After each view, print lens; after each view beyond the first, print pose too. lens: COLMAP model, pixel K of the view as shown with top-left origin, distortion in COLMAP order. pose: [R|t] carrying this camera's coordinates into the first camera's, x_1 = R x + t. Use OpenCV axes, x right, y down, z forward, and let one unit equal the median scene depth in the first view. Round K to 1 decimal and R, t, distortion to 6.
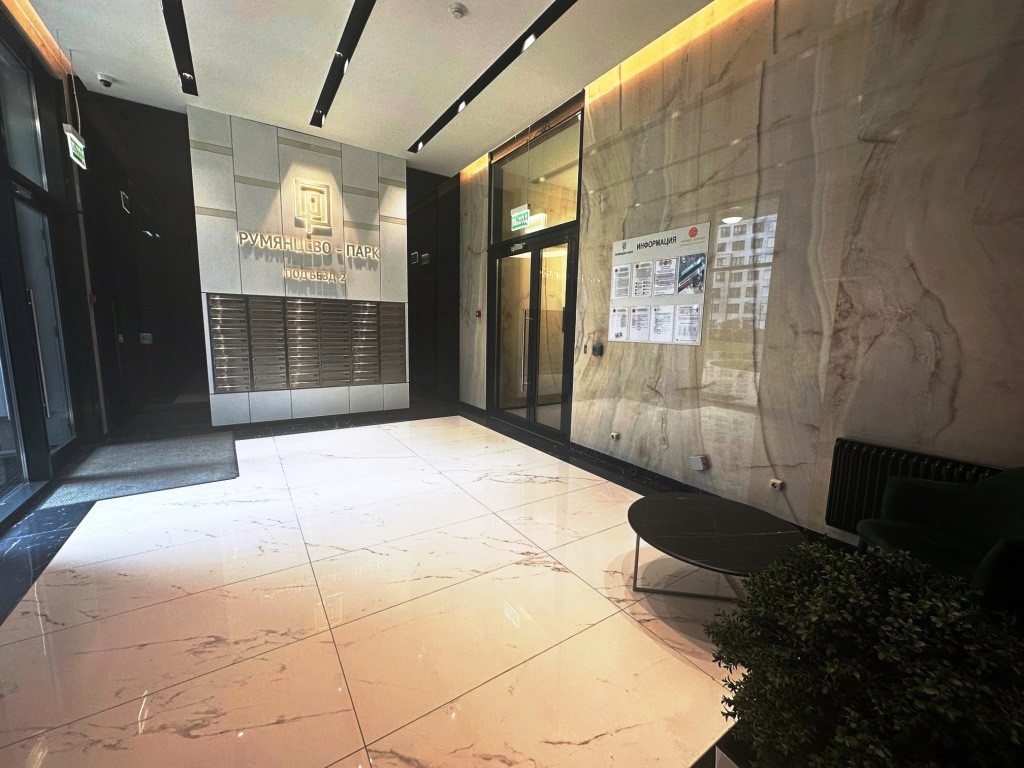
lens RADIAL K [[401.4, 0, 512.0], [0, 401.4, 384.0], [0, 0, 1]] dist [-0.009959, -0.000017]
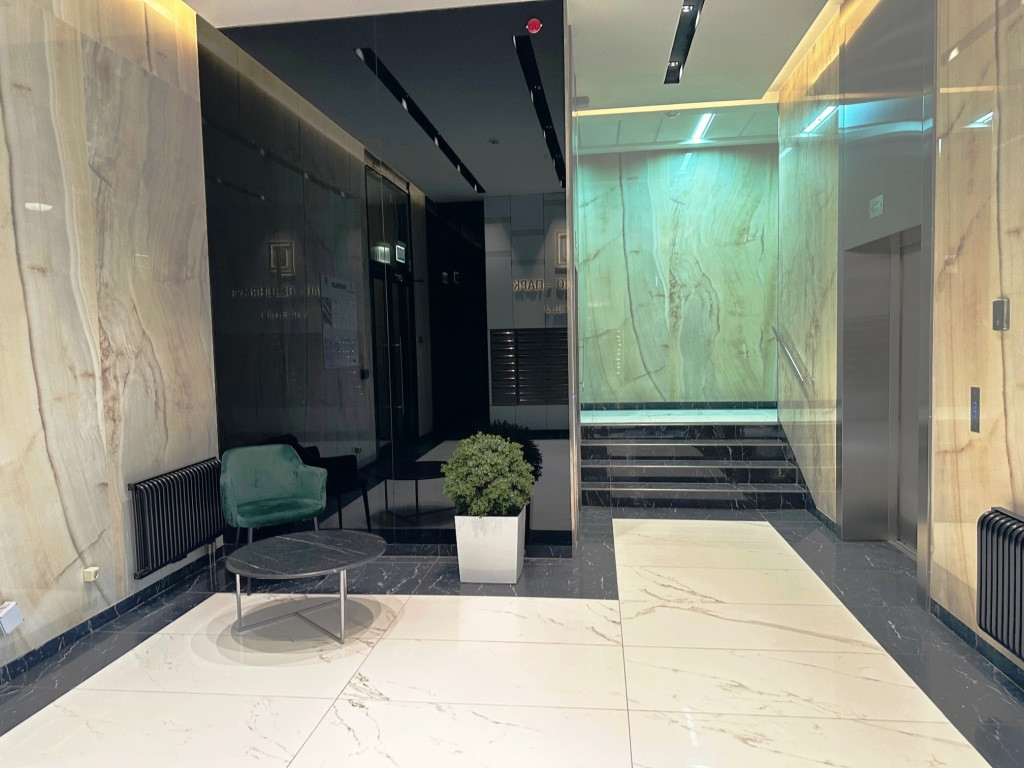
lens RADIAL K [[719.1, 0, 512.0], [0, 719.1, 384.0], [0, 0, 1]] dist [0.002604, 0.000417]
pose [[-0.759158, -0.044299, 0.649397, -0.947430], [0.099142, 0.978171, 0.182625, -0.315580], [-0.643311, 0.203024, -0.738195, 1.642380]]
